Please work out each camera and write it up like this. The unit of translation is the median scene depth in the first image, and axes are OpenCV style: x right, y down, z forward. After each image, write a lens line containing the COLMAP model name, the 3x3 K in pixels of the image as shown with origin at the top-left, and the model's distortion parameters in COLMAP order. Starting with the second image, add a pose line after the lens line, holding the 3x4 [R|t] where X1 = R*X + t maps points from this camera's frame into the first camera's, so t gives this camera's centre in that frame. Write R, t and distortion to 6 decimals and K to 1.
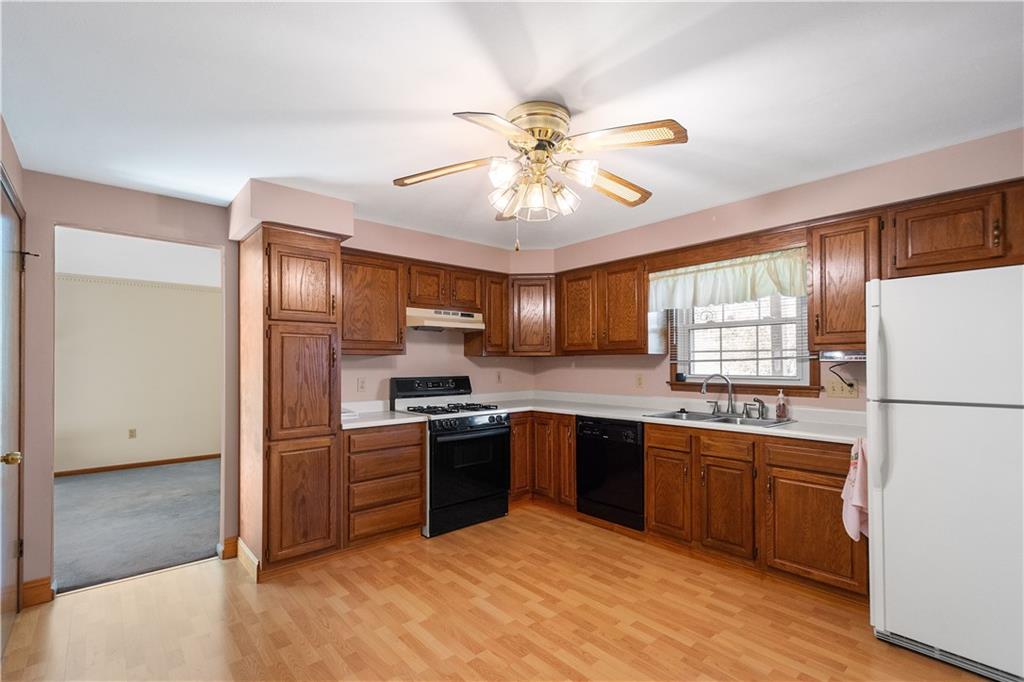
lens RADIAL K [[461.6, 0, 511.5], [0, 461.6, 361.8], [0, 0, 1]] dist [0.002557, 0.000344]
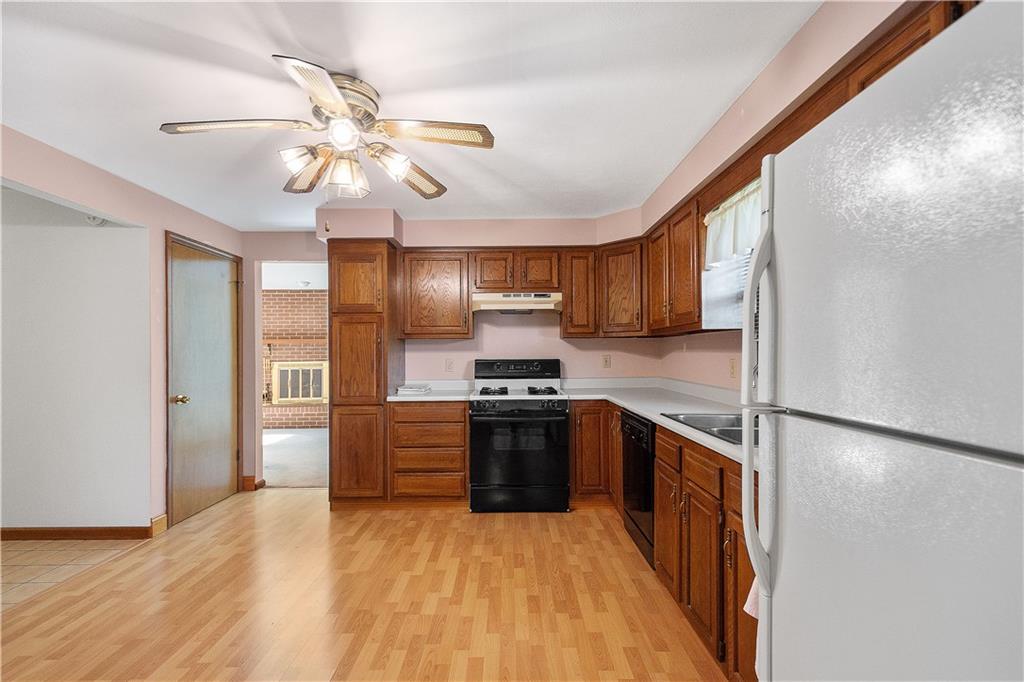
lens RADIAL K [[449.0, 0, 510.9], [0, 449.0, 353.3], [0, 0, 1]] dist [0.001409, 0.000036]
pose [[0.752582, 0.003154, -0.658491, 0.567799], [0.005318, 0.999927, 0.010867, 0.010104], [0.658477, -0.011680, 0.752510, 0.303273]]
